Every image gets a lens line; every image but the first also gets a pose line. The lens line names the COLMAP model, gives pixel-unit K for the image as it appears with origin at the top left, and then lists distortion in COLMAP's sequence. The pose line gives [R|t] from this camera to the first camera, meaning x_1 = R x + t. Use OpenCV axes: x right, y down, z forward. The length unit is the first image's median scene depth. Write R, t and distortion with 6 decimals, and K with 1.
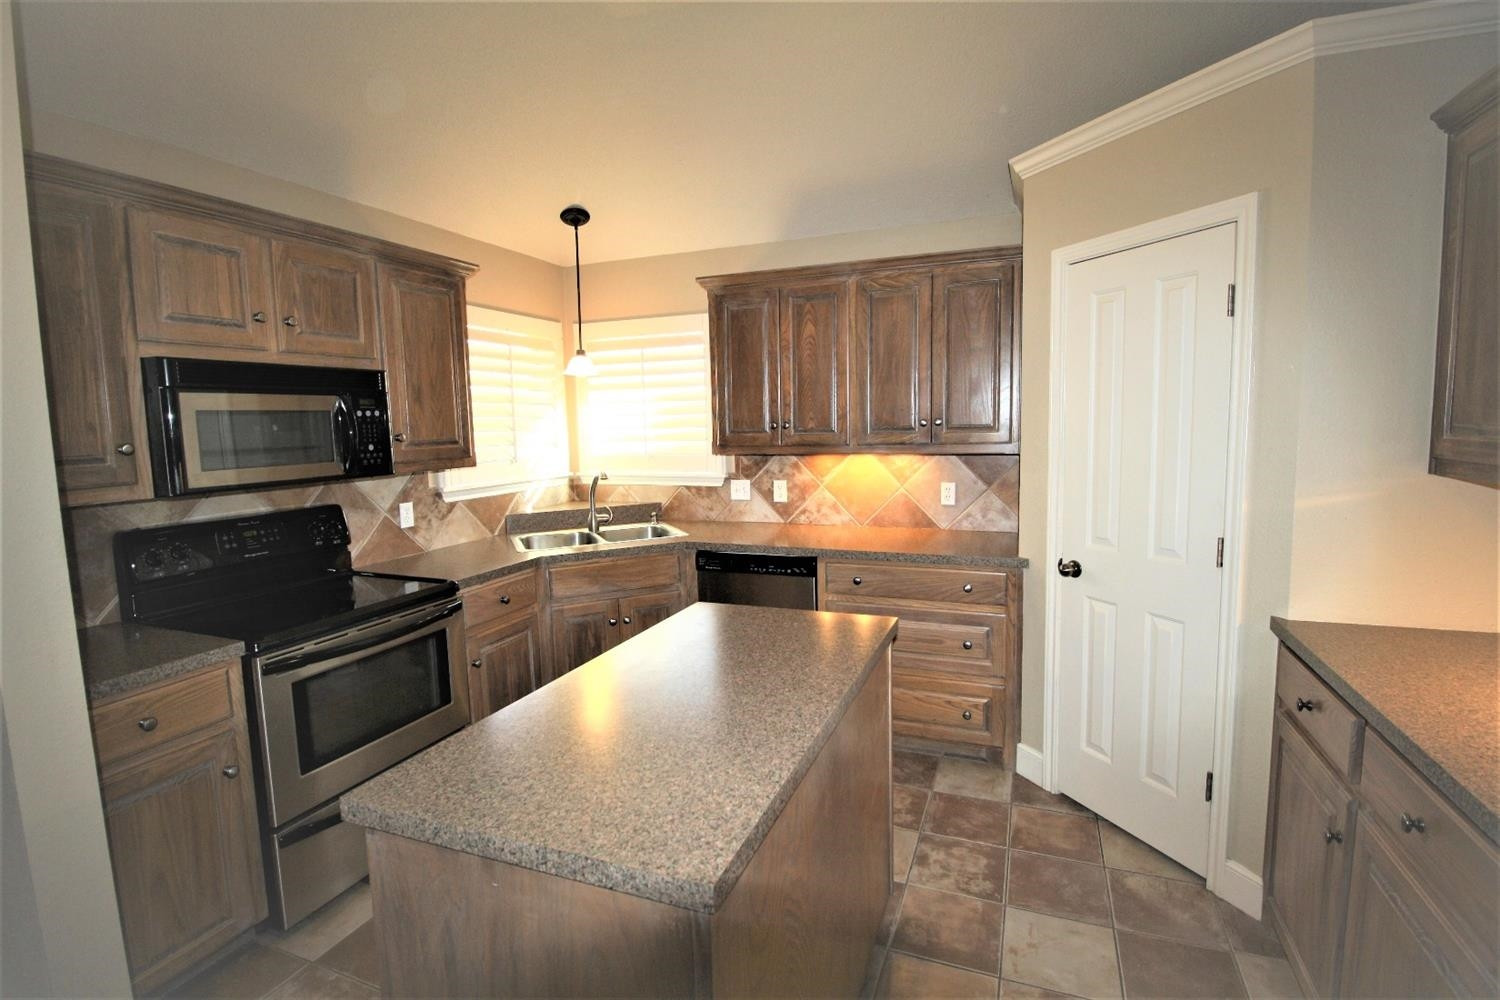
lens RADIAL K [[694.8, 0, 762.0], [0, 694.8, 491.0], [0, 0, 1]] dist [-0.009532, -0.007031]
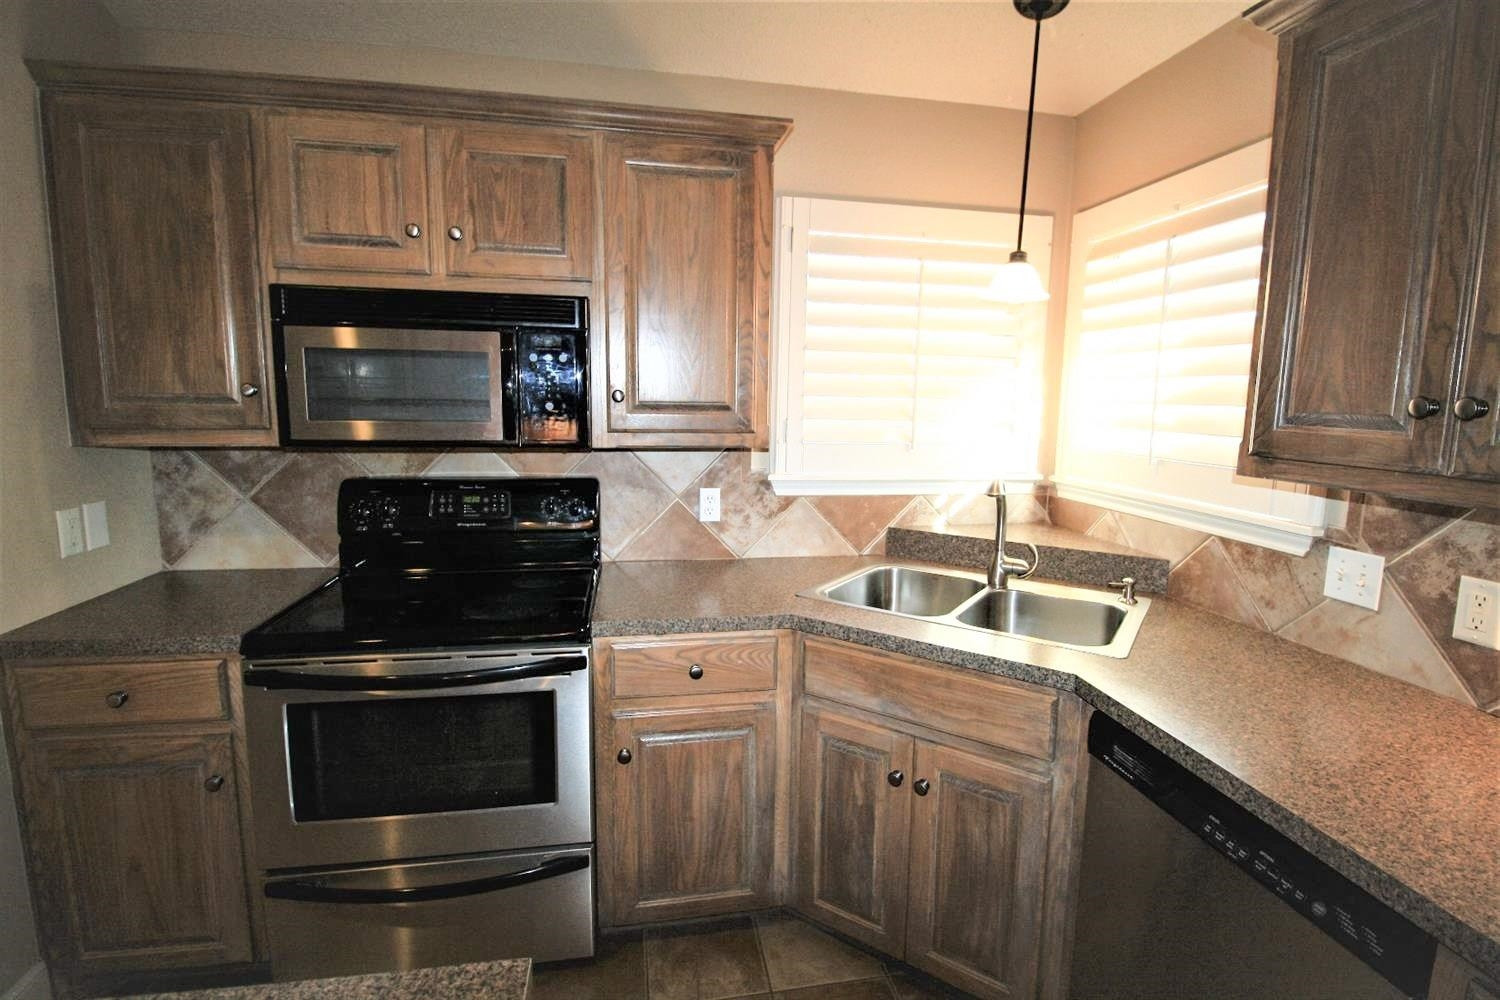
lens RADIAL K [[694.8, 0, 762.0], [0, 694.8, 491.0], [0, 0, 1]] dist [-0.009532, -0.007031]
pose [[0.530416, 0.145784, -0.835108, 0.125469], [-0.117087, 0.988260, 0.098152, -0.056685], [0.839613, 0.045719, 0.541258, 0.629660]]
